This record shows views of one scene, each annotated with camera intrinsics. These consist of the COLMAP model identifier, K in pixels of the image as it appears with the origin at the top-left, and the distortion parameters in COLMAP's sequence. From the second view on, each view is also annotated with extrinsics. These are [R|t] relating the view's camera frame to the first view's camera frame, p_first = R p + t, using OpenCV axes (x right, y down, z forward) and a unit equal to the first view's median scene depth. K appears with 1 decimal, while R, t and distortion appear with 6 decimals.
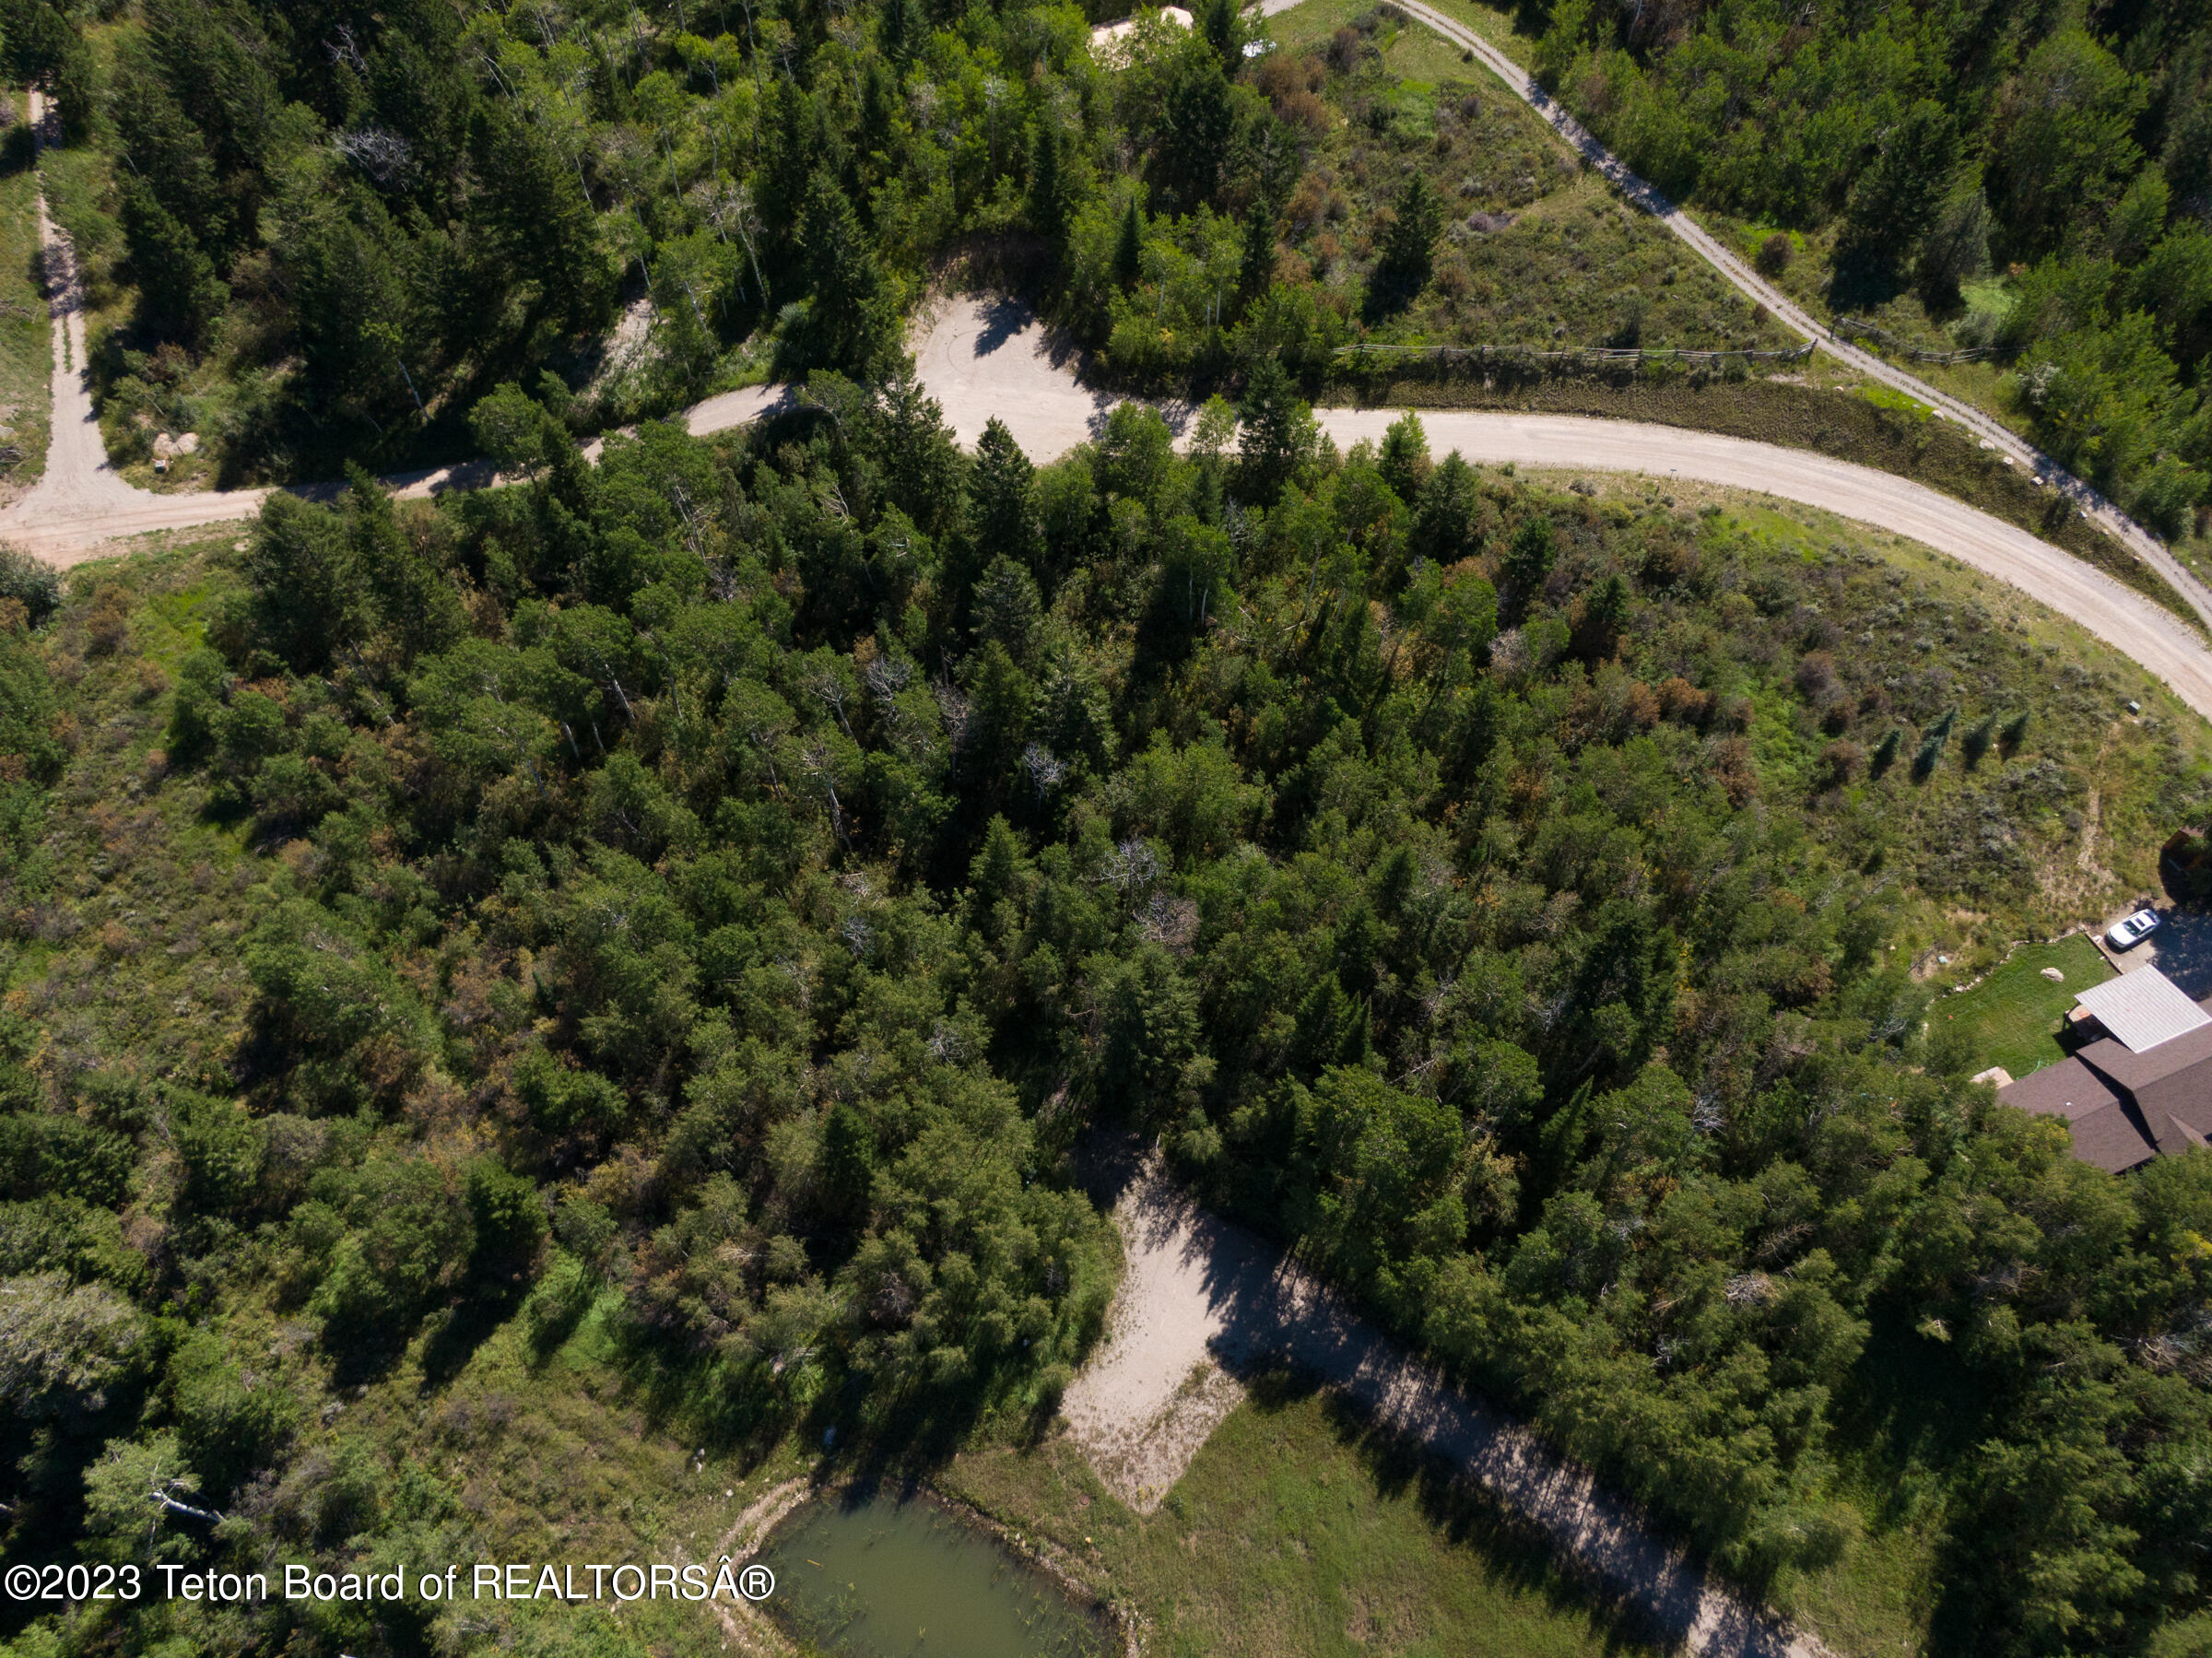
lens RADIAL K [[1560.3, 0, 1106.0], [0, 1560.3, 829.0], [0, 0, 1]] dist [0.052549, -0.084502]
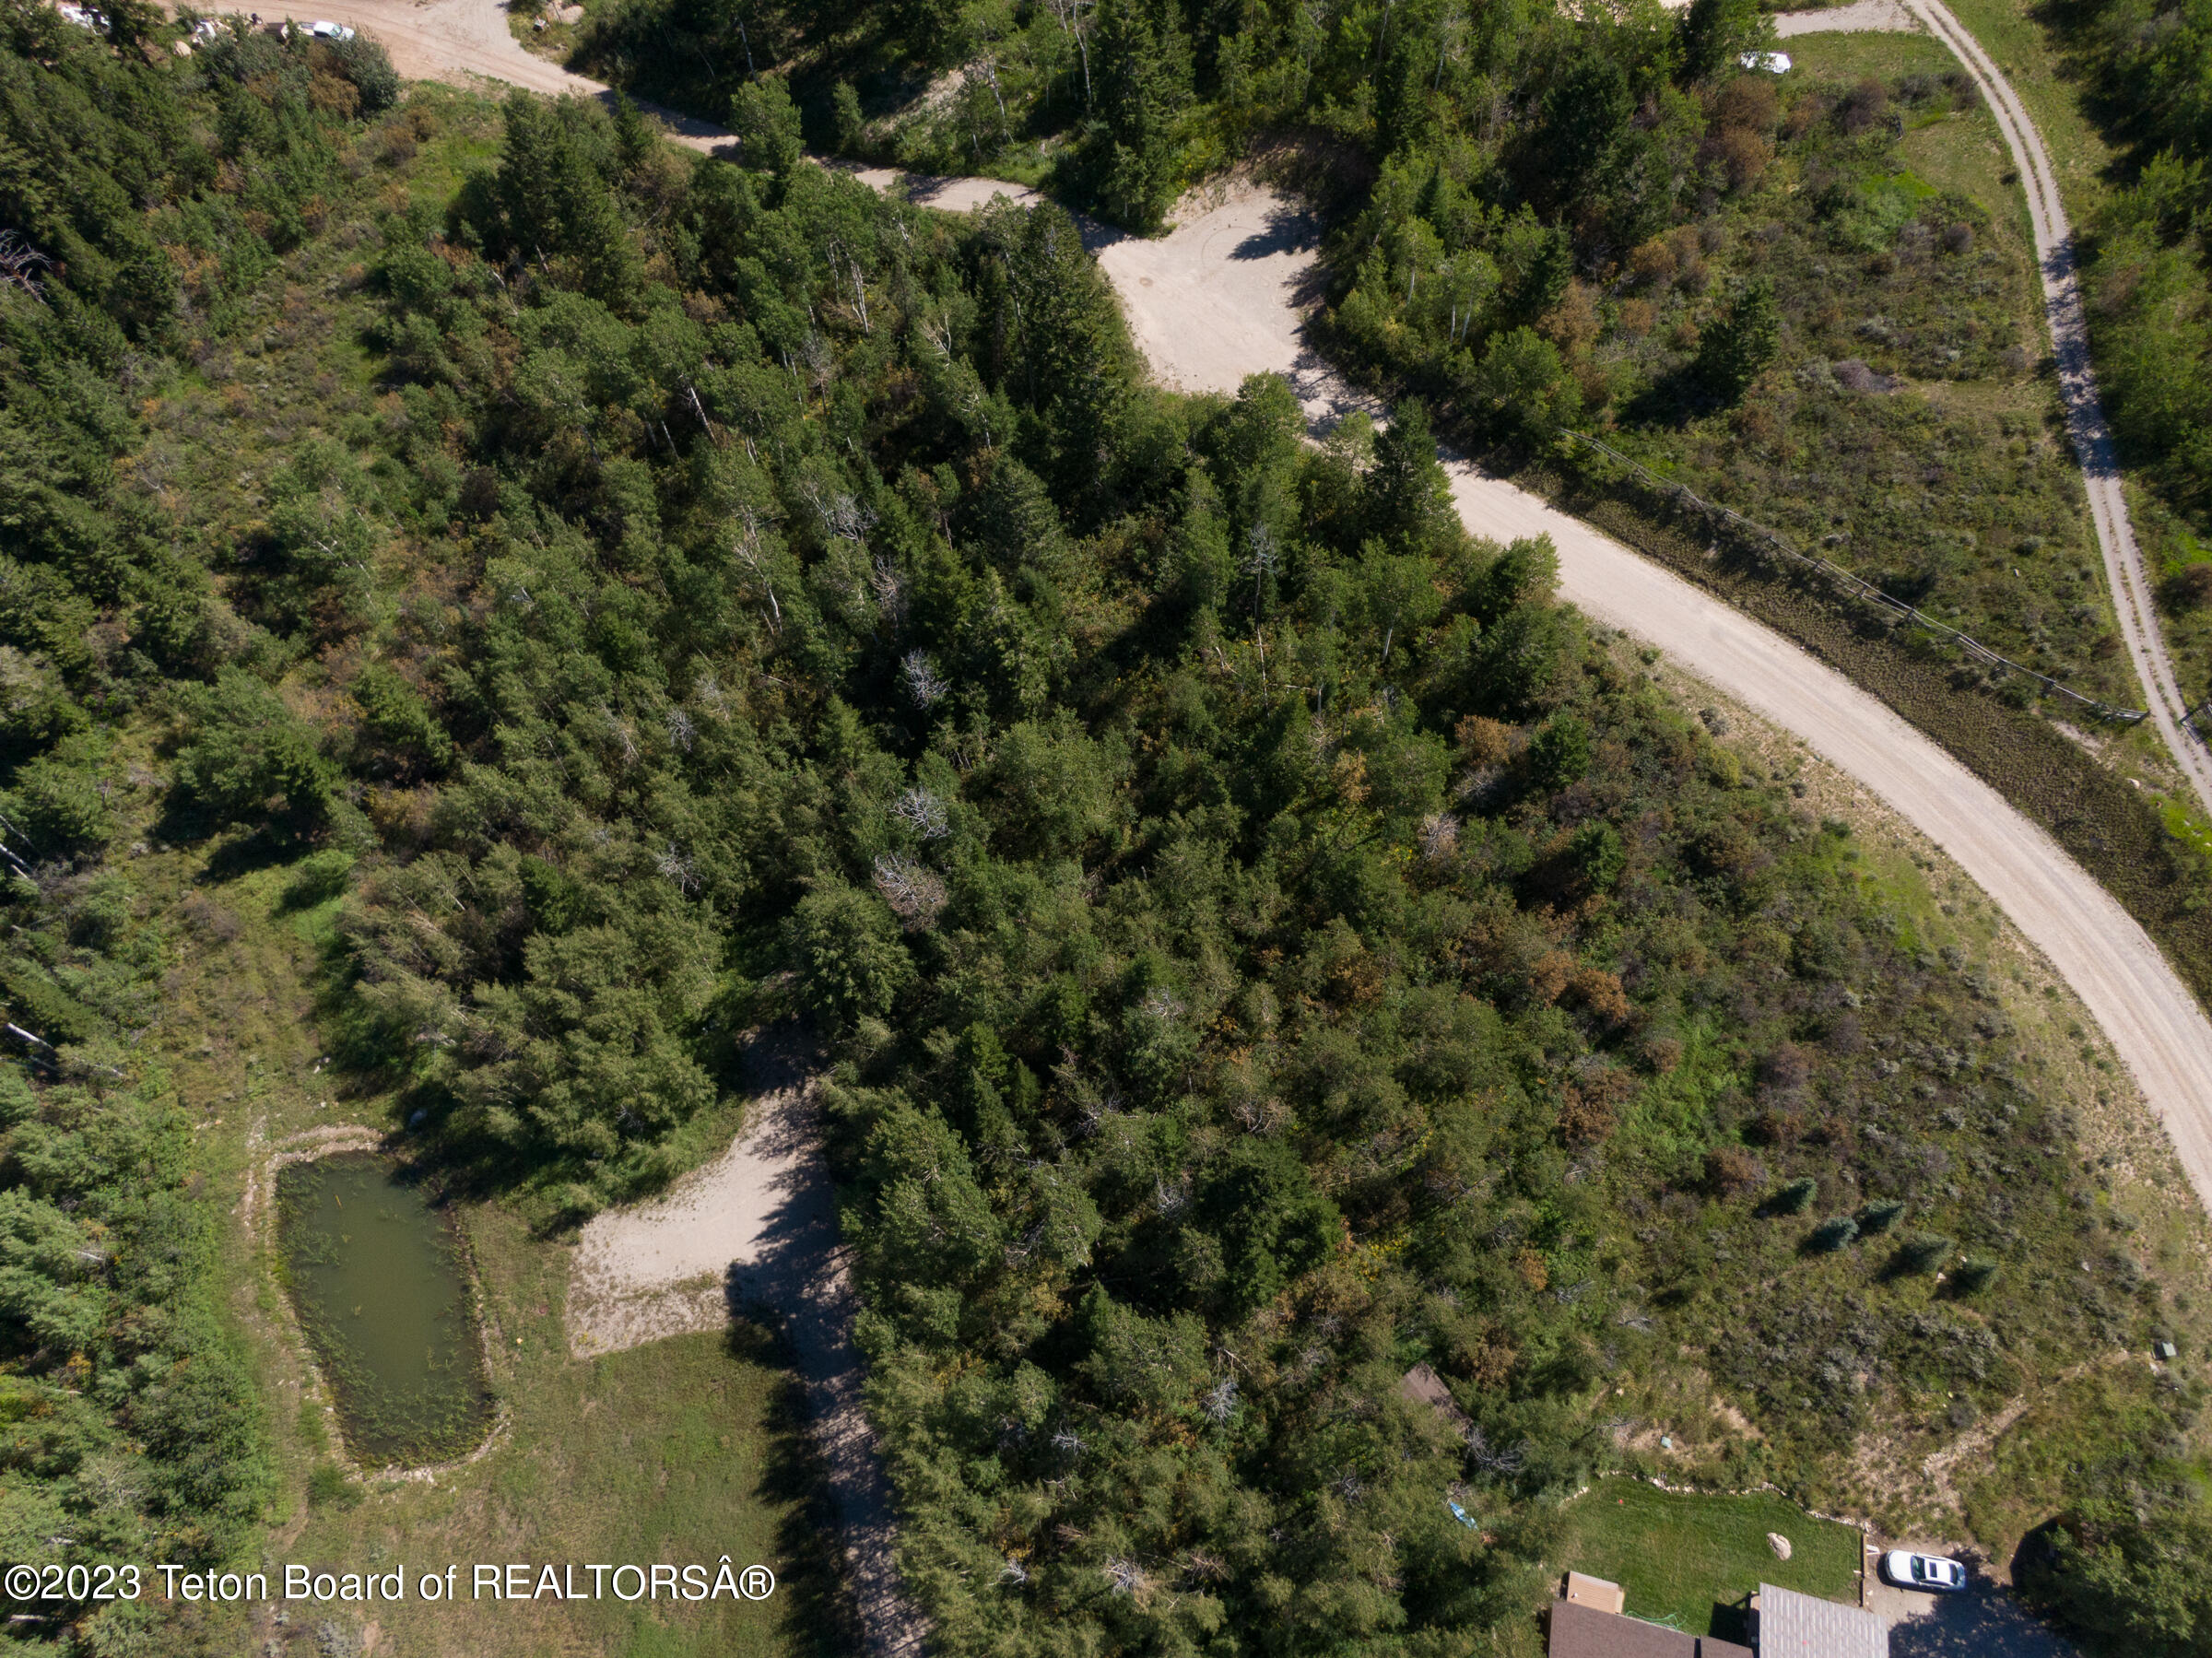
lens RADIAL K [[1562.6, 0, 1106.0], [0, 1562.6, 829.0], [0, 0, 1]] dist [0.033635, -0.049673]
pose [[0.798672, 0.530641, -0.283801, 0.343422], [-0.493667, 0.847449, 0.195251, -0.189970], [0.344115, -0.015838, 0.938794, 0.136385]]
